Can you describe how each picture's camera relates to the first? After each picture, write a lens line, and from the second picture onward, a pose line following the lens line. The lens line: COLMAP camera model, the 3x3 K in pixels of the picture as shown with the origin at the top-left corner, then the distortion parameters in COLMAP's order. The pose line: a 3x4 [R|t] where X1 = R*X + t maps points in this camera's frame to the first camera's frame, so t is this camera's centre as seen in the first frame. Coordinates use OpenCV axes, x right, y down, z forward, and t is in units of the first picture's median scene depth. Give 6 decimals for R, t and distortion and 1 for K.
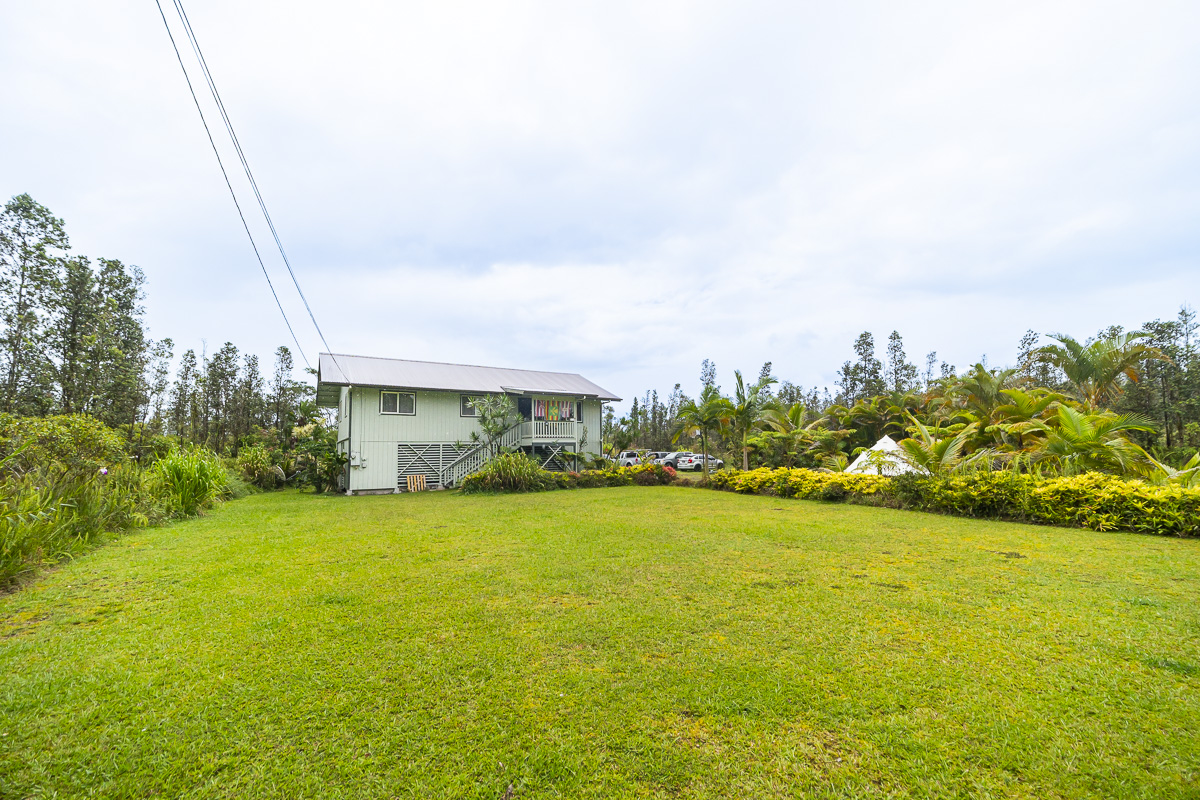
lens RADIAL K [[452.2, 0, 599.7], [0, 452.2, 446.3], [0, 0, 1]] dist [0.001172, 0.000107]
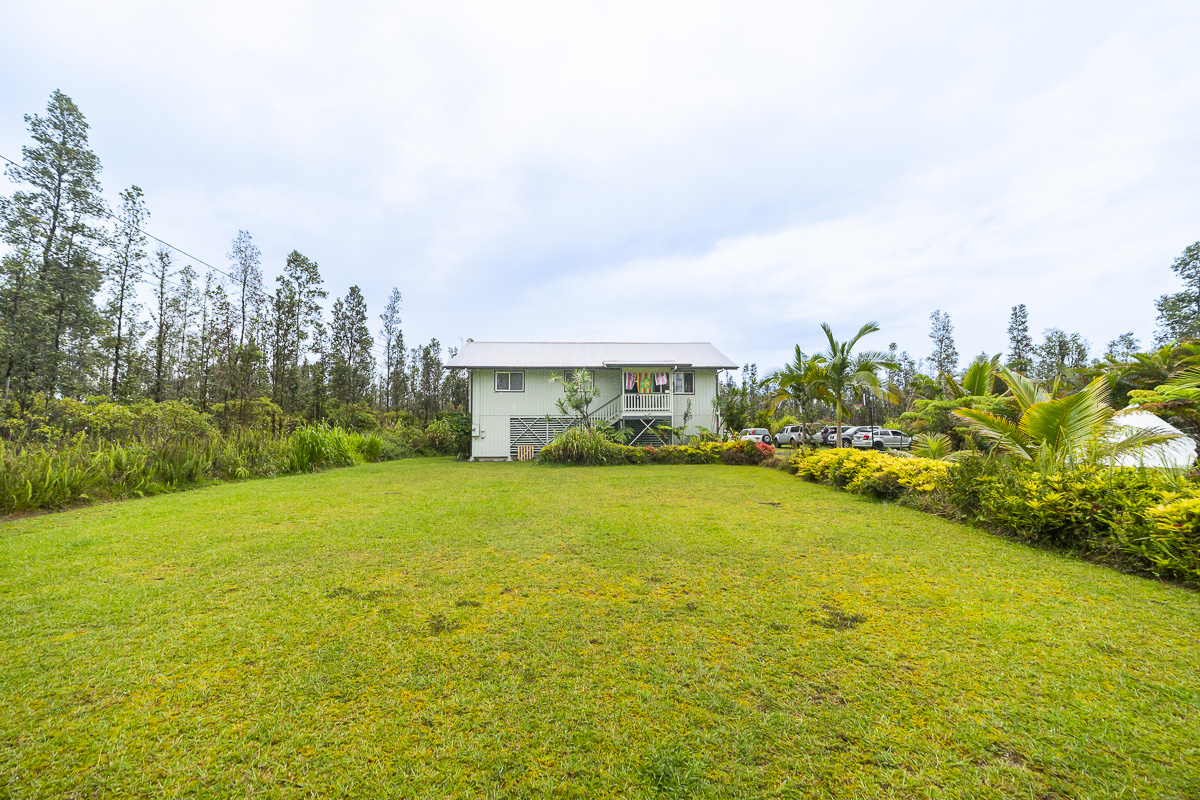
lens RADIAL K [[445.9, 0, 602.2], [0, 445.9, 404.7], [0, 0, 1]] dist [-0.000611, -0.000013]
pose [[0.888578, -0.015607, -0.458460, 0.267910], [0.000694, 0.999466, -0.032679, -0.000774], [0.458725, 0.028720, 0.888114, 0.113186]]
